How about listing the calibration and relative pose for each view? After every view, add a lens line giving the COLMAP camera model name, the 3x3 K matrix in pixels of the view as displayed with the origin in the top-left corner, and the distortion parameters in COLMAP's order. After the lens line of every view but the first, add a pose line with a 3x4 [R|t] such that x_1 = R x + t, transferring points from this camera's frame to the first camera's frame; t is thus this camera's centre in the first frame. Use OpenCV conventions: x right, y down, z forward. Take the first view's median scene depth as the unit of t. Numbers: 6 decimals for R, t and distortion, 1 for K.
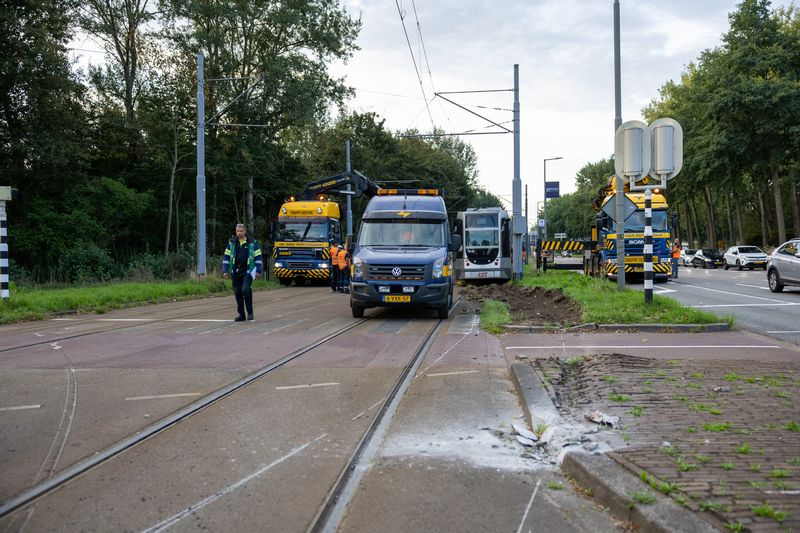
lens RADIAL K [[688.4, 0, 413.1], [0, 688.4, 265.9], [0, 0, 1]] dist [0.004438, 0.002339]
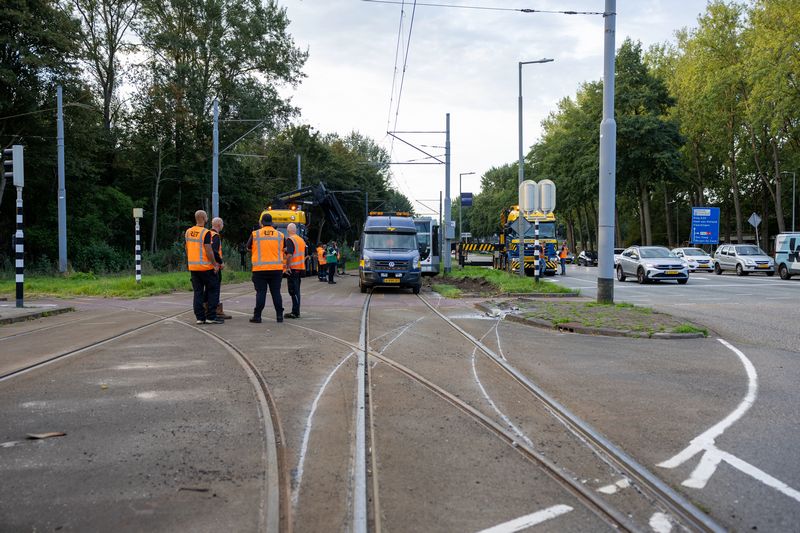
lens RADIAL K [[701.2, 0, 412.3], [0, 701.2, 267.5], [0, 0, 1]] dist [-0.003116, -0.000327]
pose [[0.990409, 0.007306, 0.137970, -0.091741], [-0.008111, 0.999953, 0.005273, 0.002770], [-0.137925, -0.006341, 0.990422, -0.303776]]
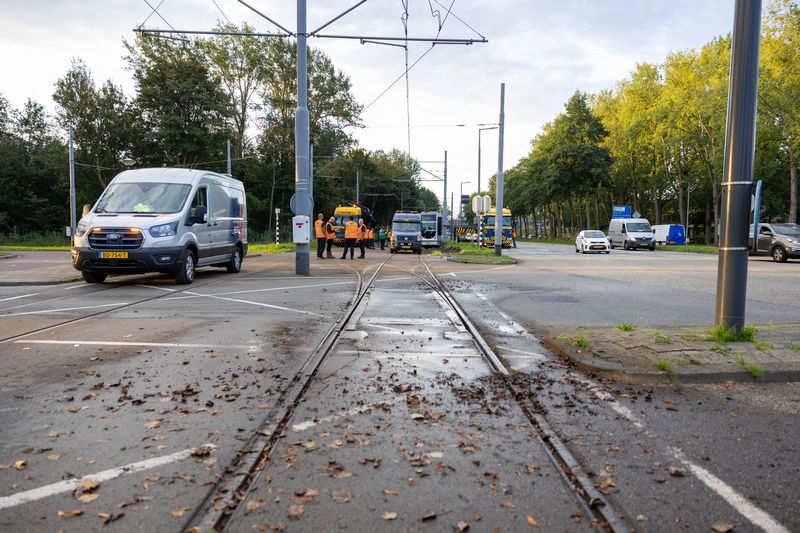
lens RADIAL K [[536.5, 0, 408.3], [0, 536.5, 266.9], [0, 0, 1]] dist [0.002502, -0.000145]
pose [[0.996772, 0.016156, 0.078641, -0.092454], [-0.019765, 0.998777, 0.045328, 0.011461], [-0.077813, -0.046736, 0.995872, -0.666539]]
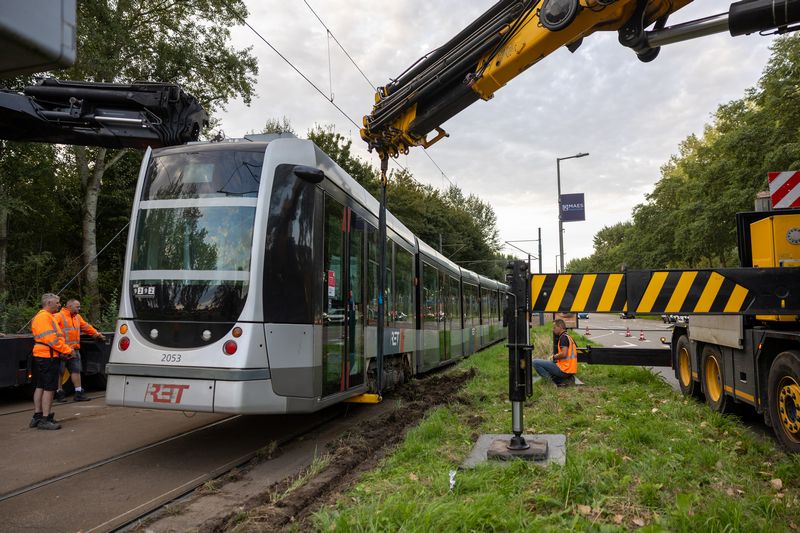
lens RADIAL K [[524.7, 0, 400.0], [0, 524.7, 266.5], [0, 0, 1]] dist [0.008467, 0.003654]
pose [[0.993042, -0.008864, -0.117424, 0.168413], [-0.002732, 0.995160, -0.098234, -0.022101], [0.117726, 0.097871, 0.988211, 0.843720]]
